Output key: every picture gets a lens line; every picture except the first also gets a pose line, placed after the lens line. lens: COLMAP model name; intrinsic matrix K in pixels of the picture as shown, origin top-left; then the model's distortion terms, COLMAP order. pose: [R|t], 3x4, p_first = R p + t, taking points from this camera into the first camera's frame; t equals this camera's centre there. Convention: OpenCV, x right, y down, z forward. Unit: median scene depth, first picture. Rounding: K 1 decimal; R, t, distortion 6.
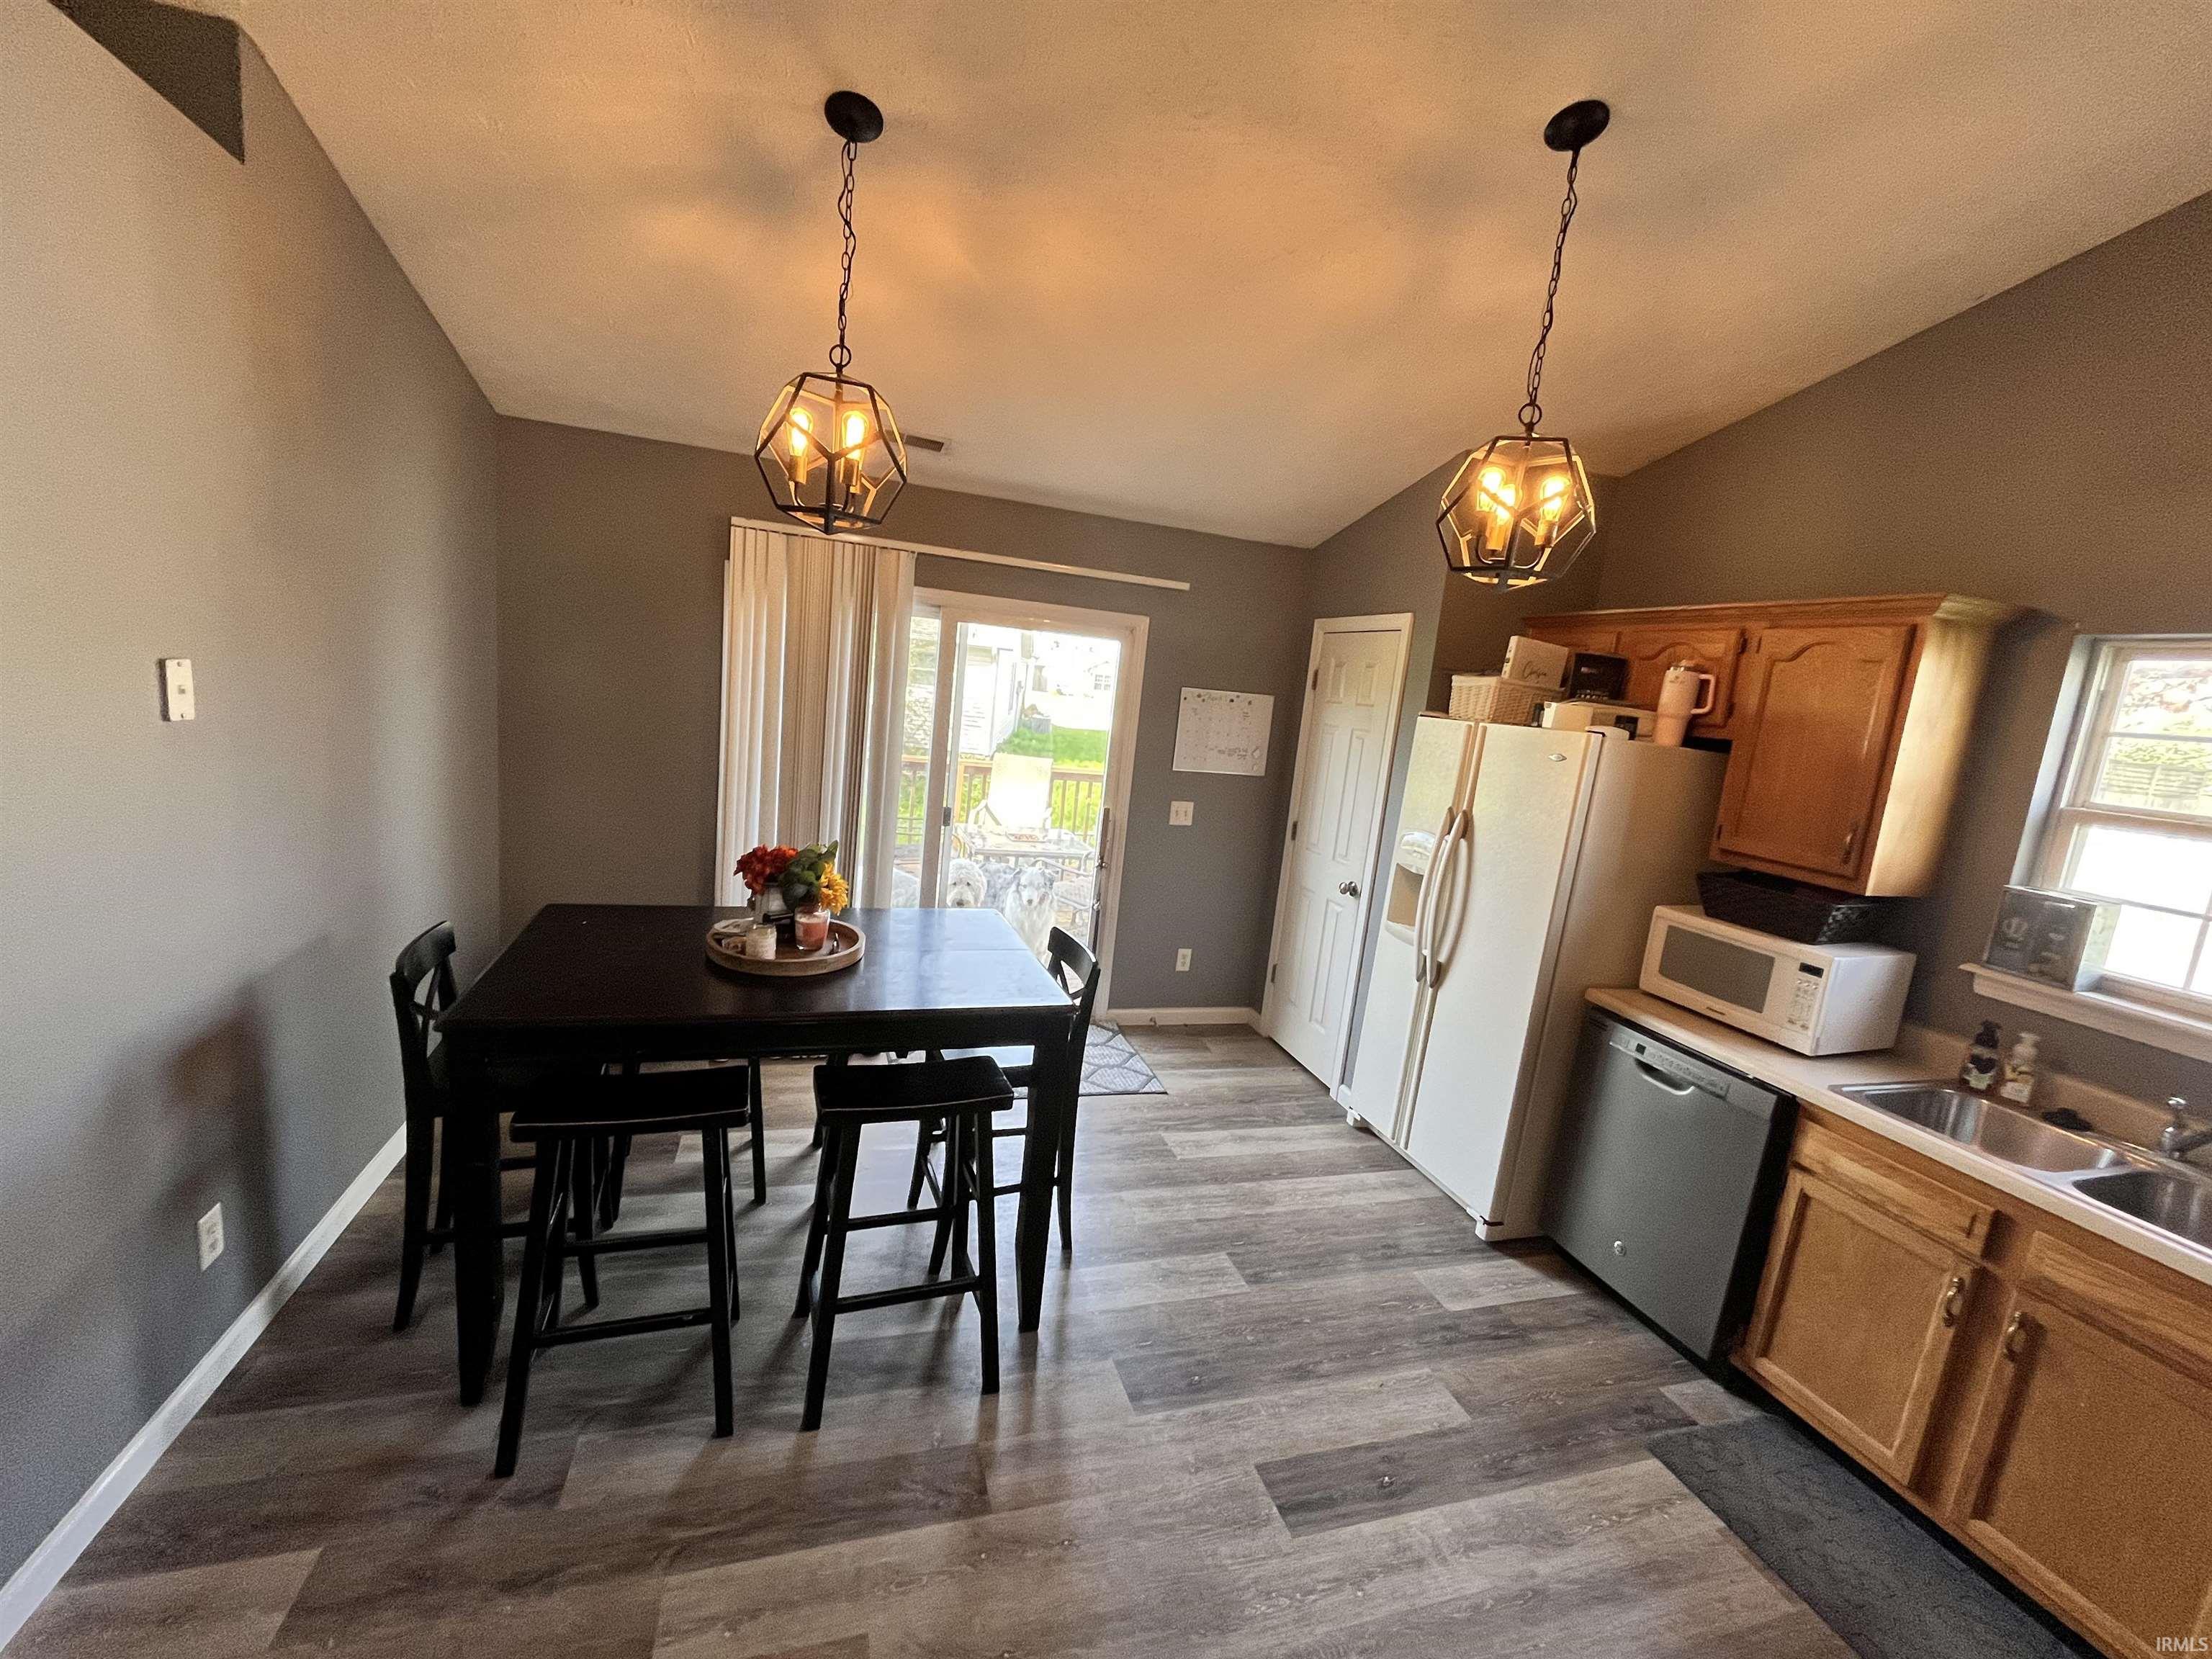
lens RADIAL K [[890.0, 0, 1093.8], [0, 890.0, 820.6], [0, 0, 1]] dist [-0.006268, 0.000210]
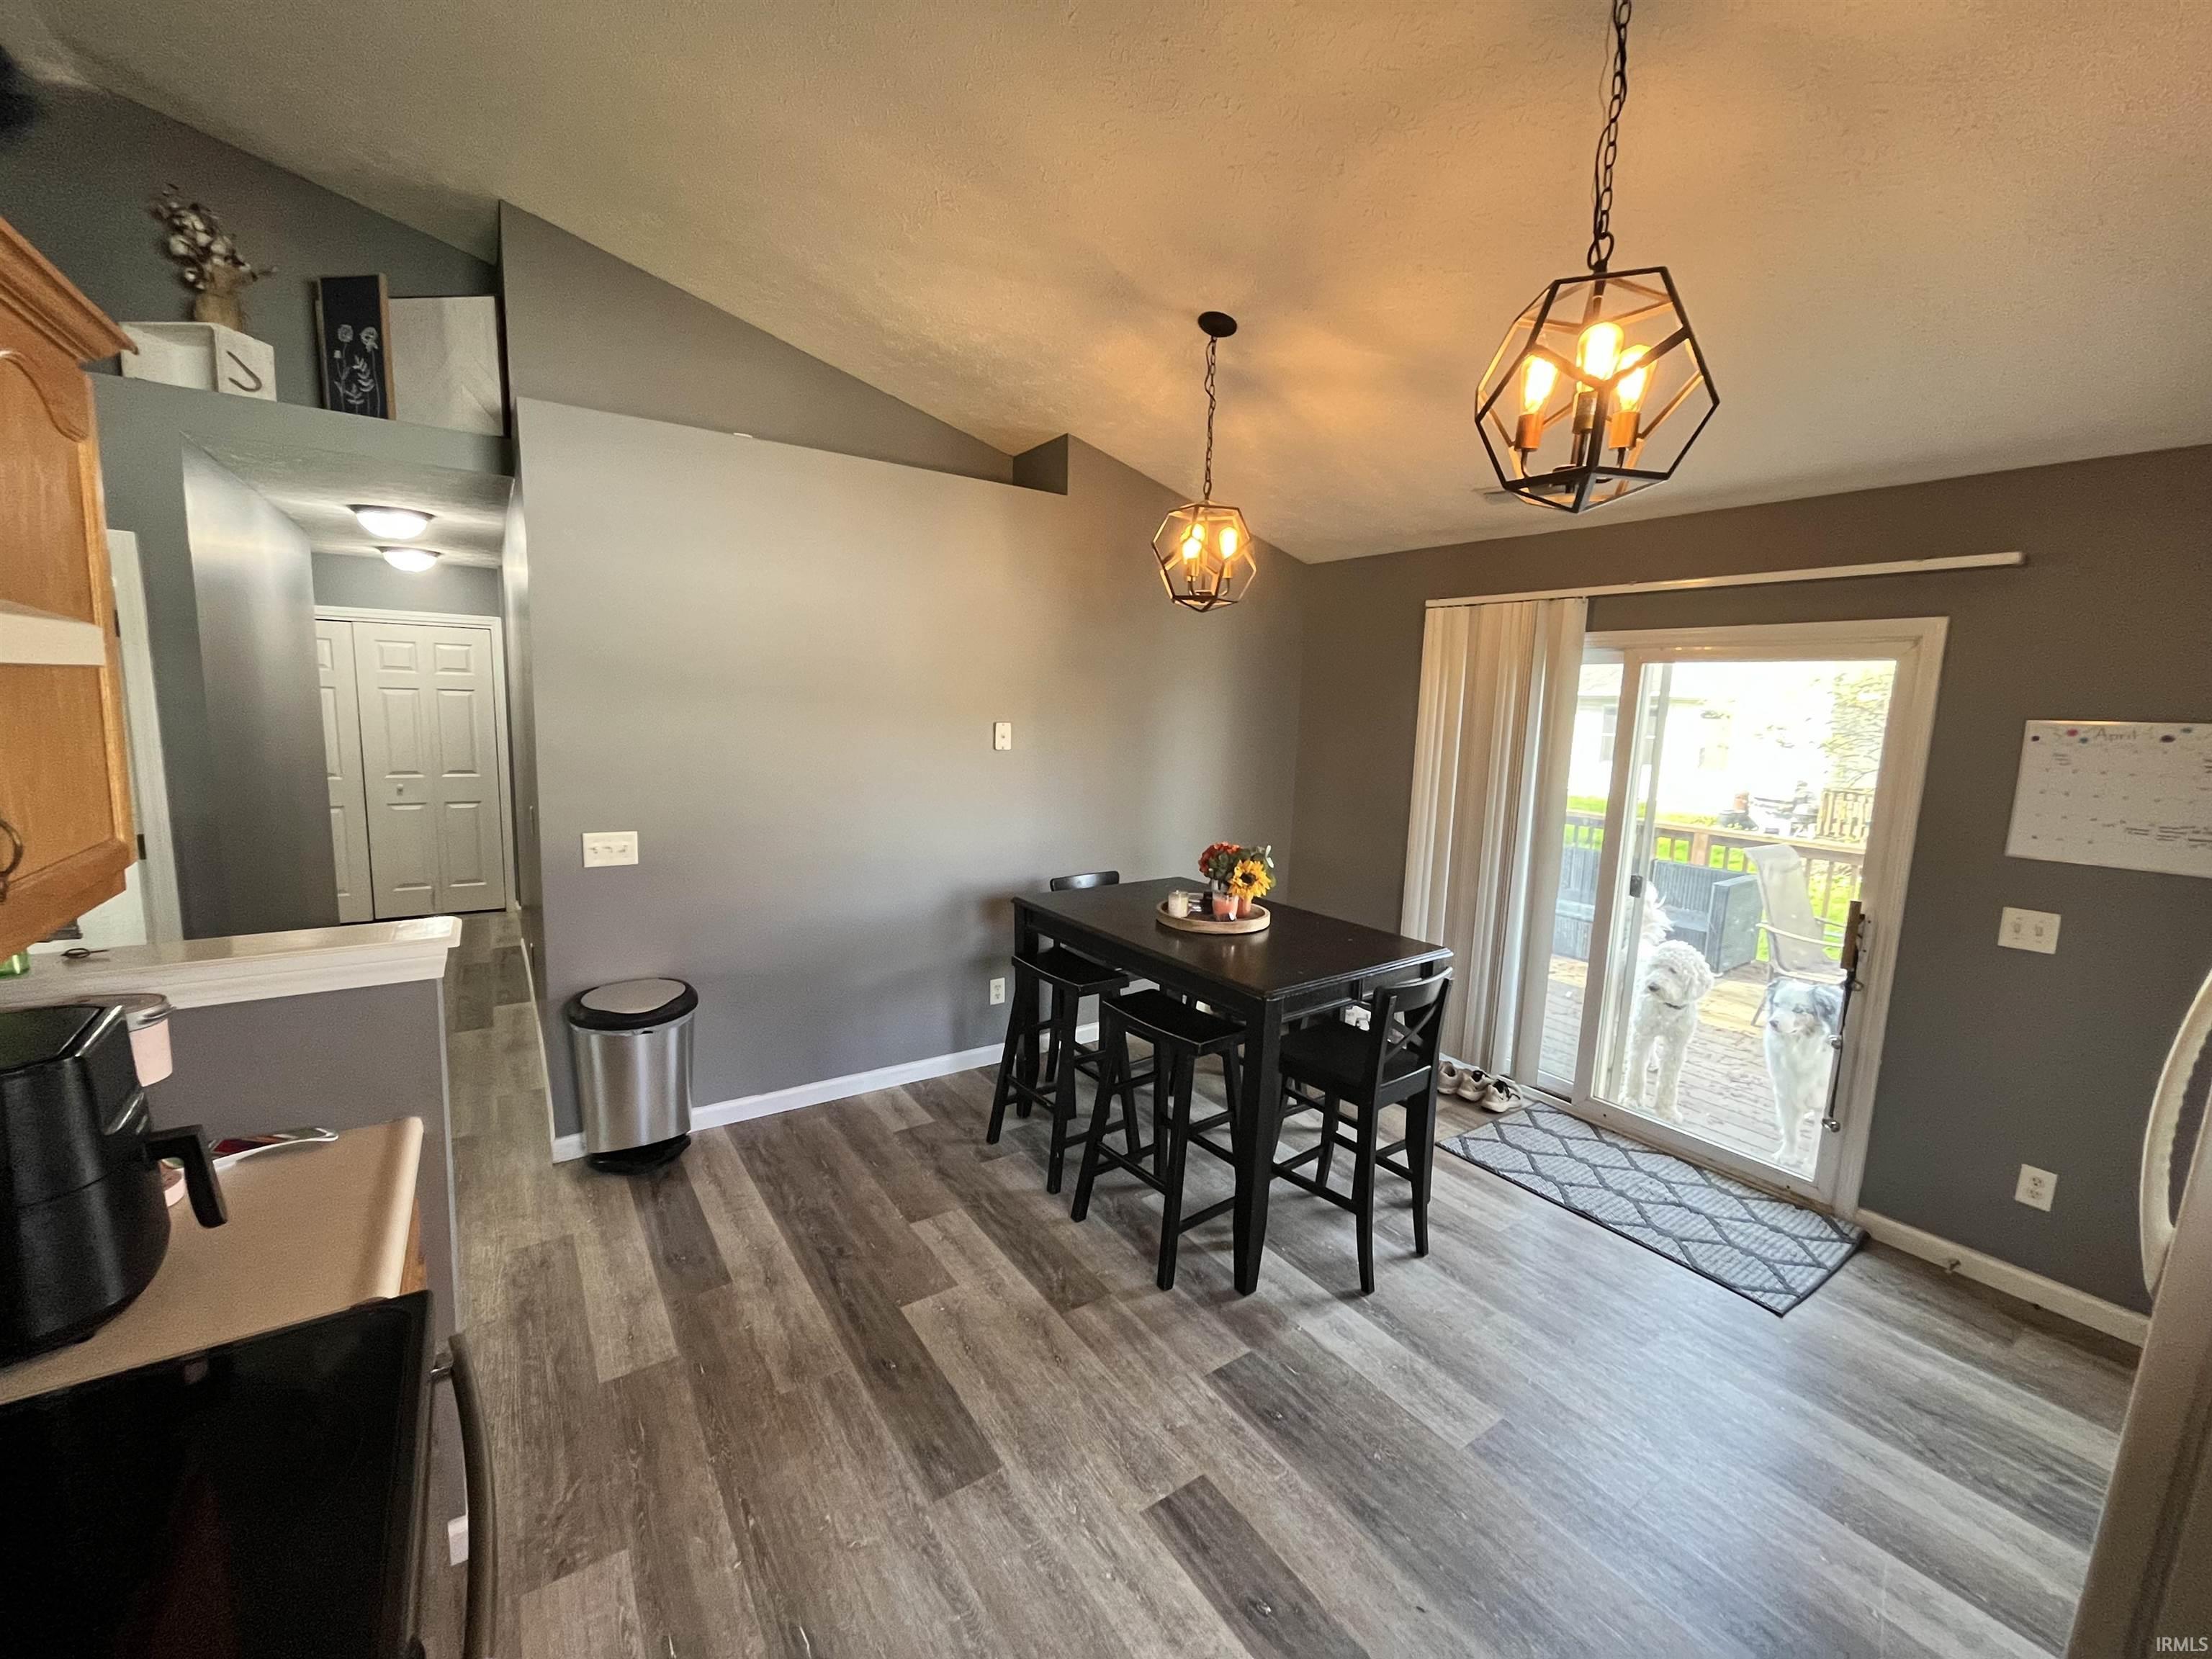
lens RADIAL K [[890.0, 0, 1093.8], [0, 890.0, 820.6], [0, 0, 1]] dist [-0.006268, 0.000210]
pose [[0.293715, 0.032000, -0.955357, 0.918079], [-0.154997, 0.987808, -0.014566, 0.047875], [0.943243, 0.152355, 0.295094, 0.431396]]
